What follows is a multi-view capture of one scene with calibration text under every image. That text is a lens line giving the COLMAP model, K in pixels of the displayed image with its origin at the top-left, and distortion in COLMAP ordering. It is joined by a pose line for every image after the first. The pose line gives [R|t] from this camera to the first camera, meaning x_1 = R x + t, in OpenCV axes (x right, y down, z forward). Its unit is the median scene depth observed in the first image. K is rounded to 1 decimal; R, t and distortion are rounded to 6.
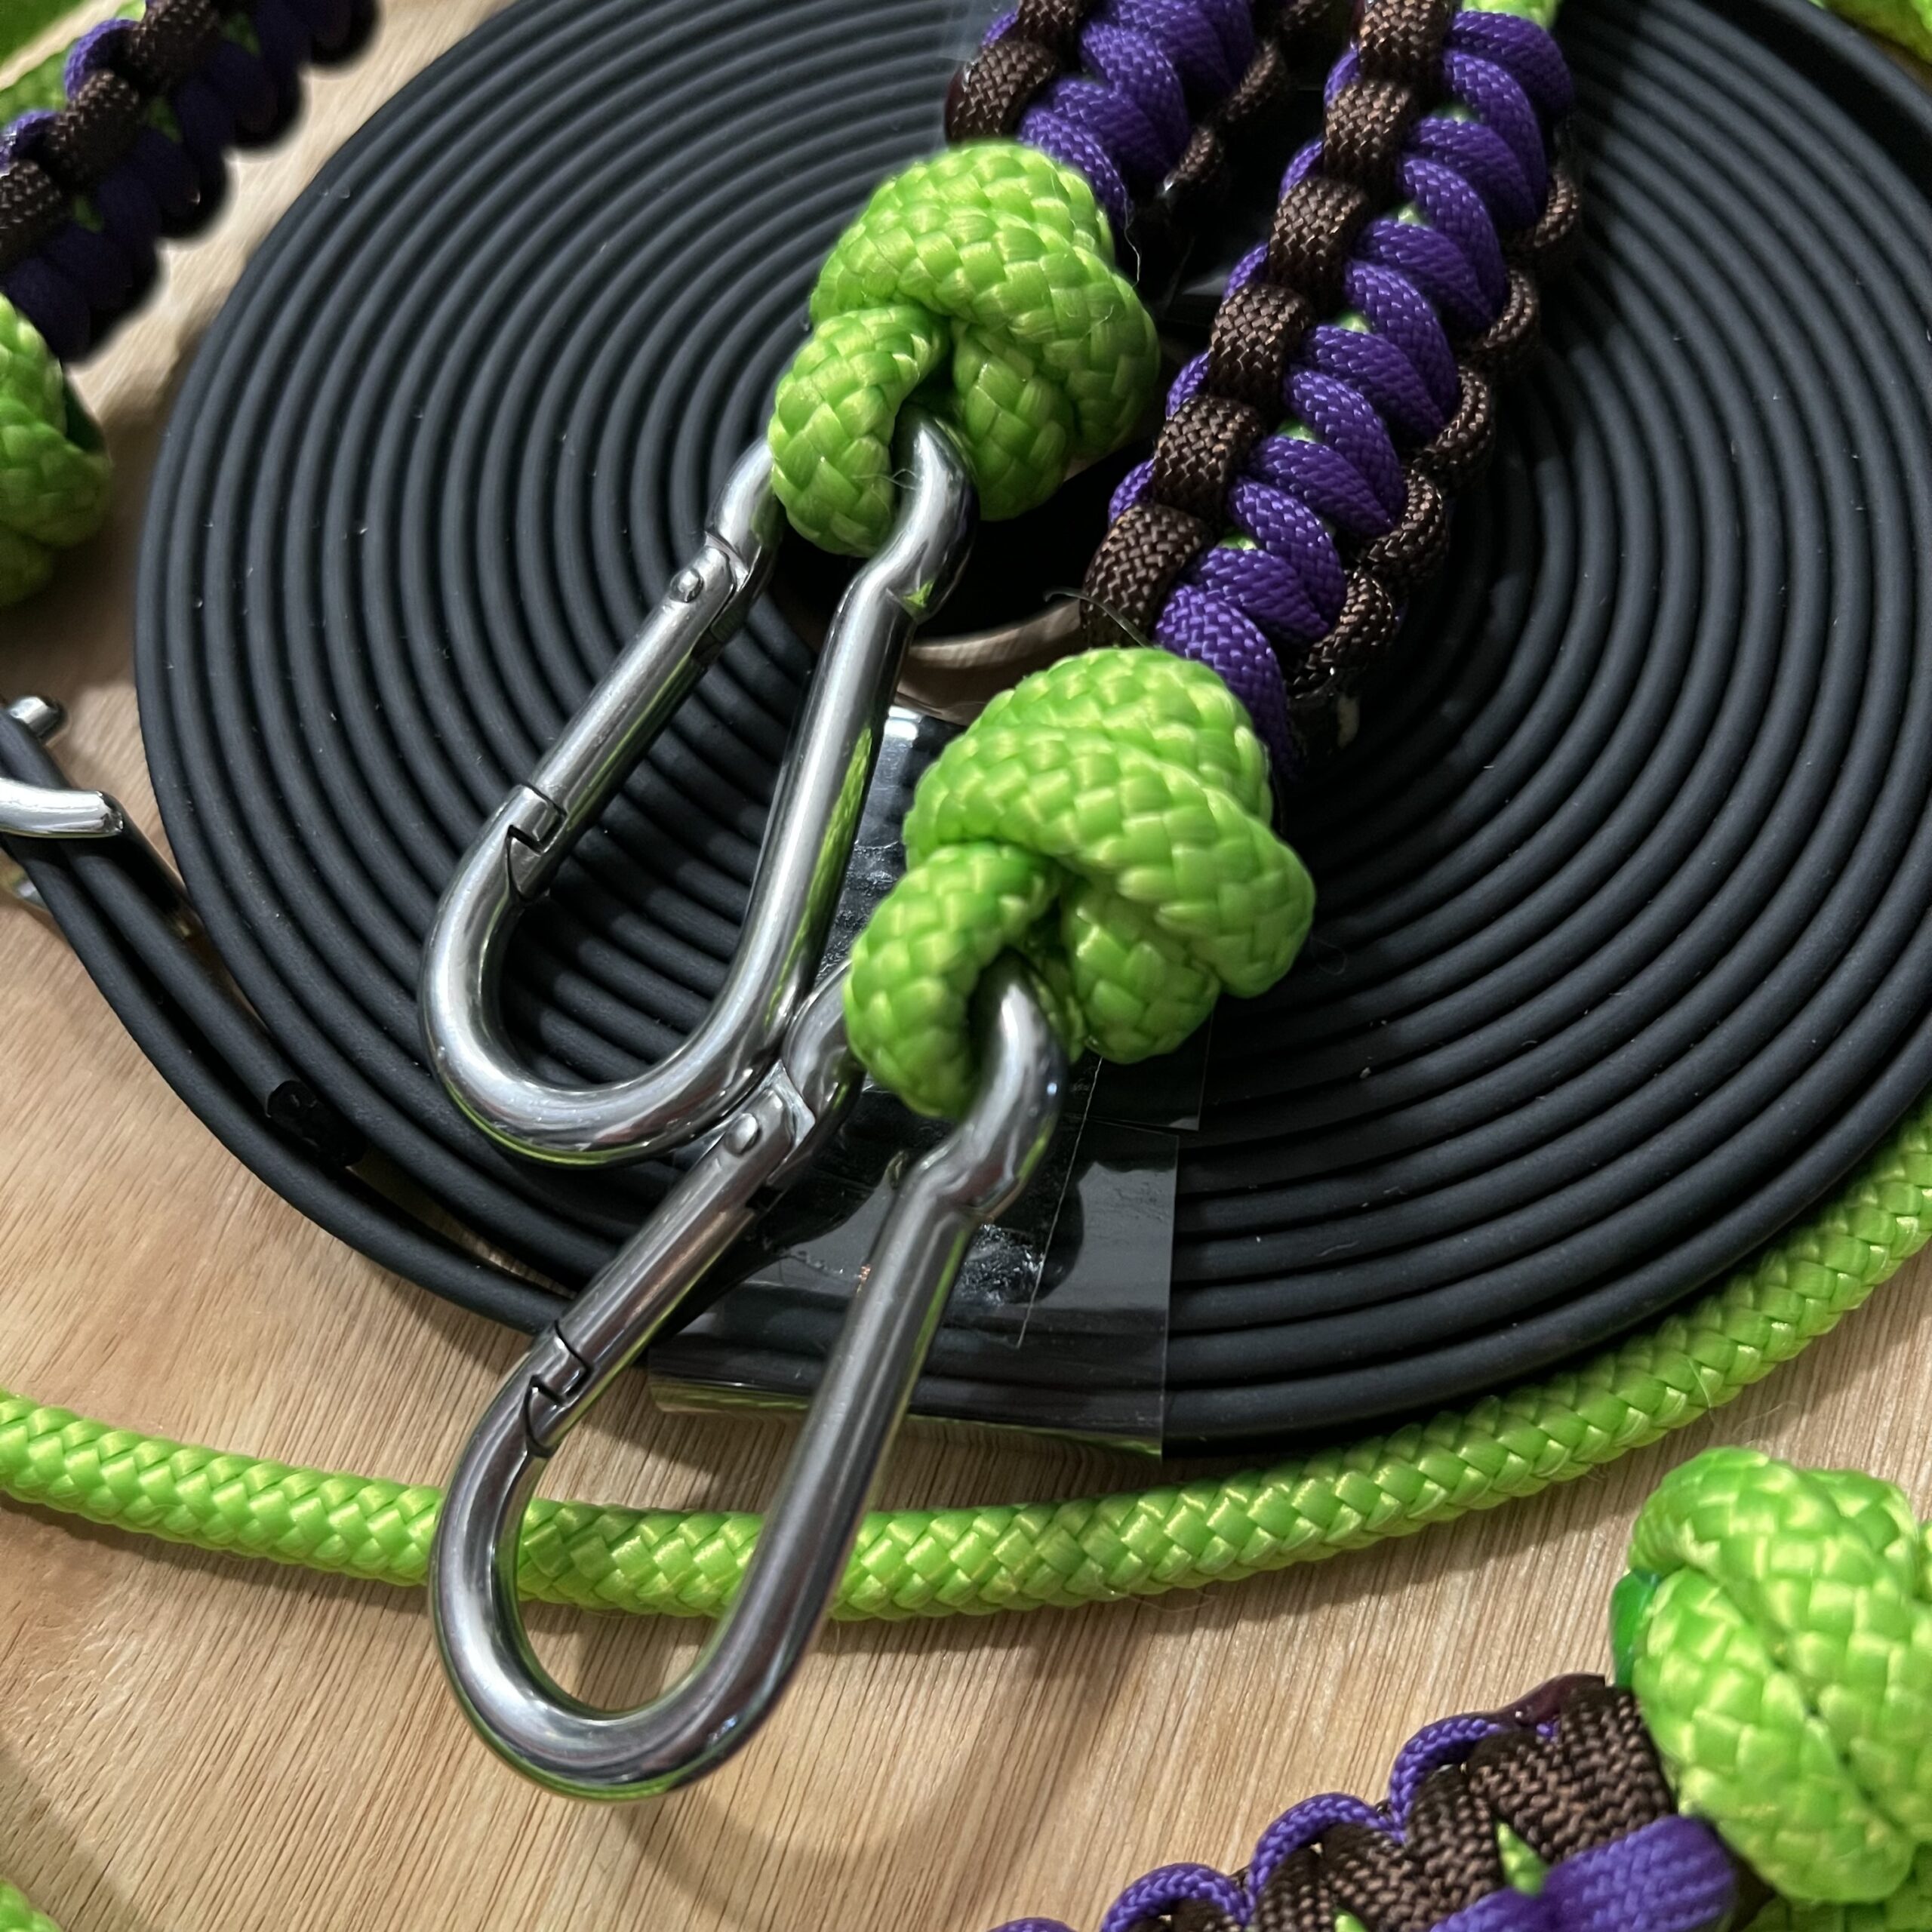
lens RADIAL K [[2257.1, 0, 918.2], [0, 2257.1, 963.9], [0, 0, 1]] dist [0.039716, -0.402636]
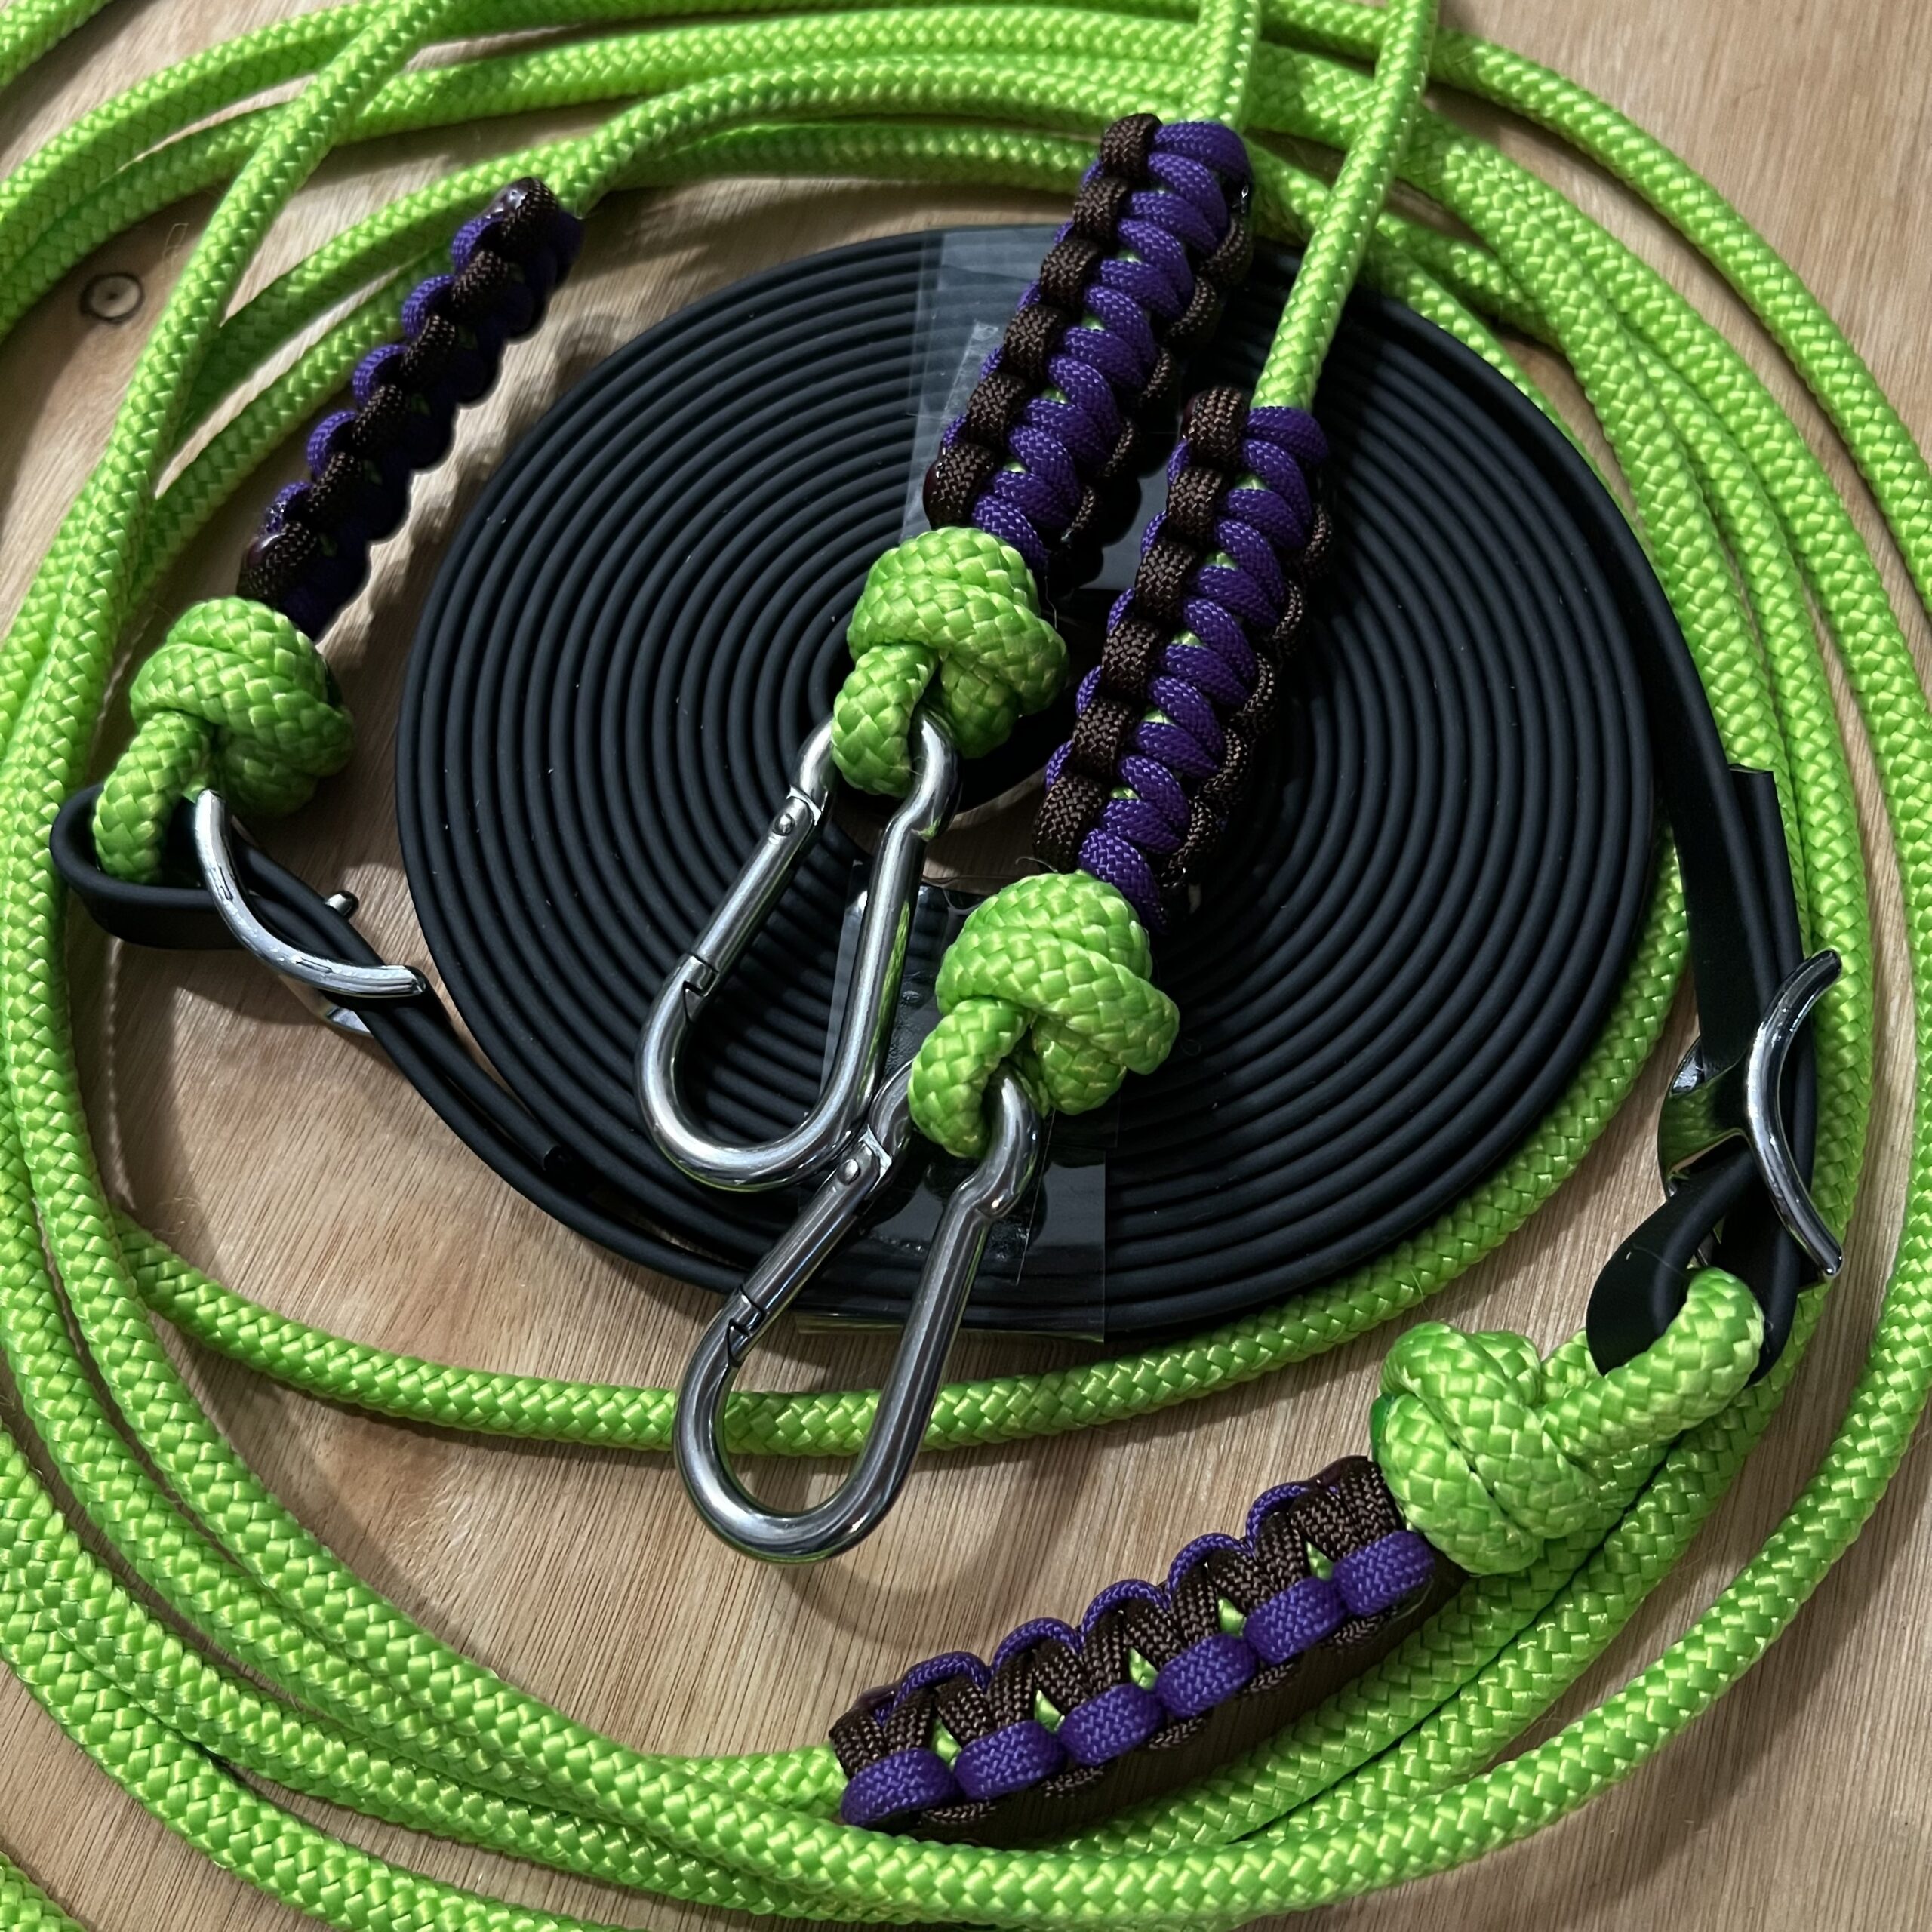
lens RADIAL K [[2257.1, 0, 918.2], [0, 2257.1, 963.9], [0, 0, 1]] dist [0.039716, -0.402636]
pose [[0.997322, -0.054017, 0.049310, -0.096592], [0.050613, 0.996411, 0.067853, -0.182298], [-0.052798, -0.065175, 0.996476, -0.643301]]
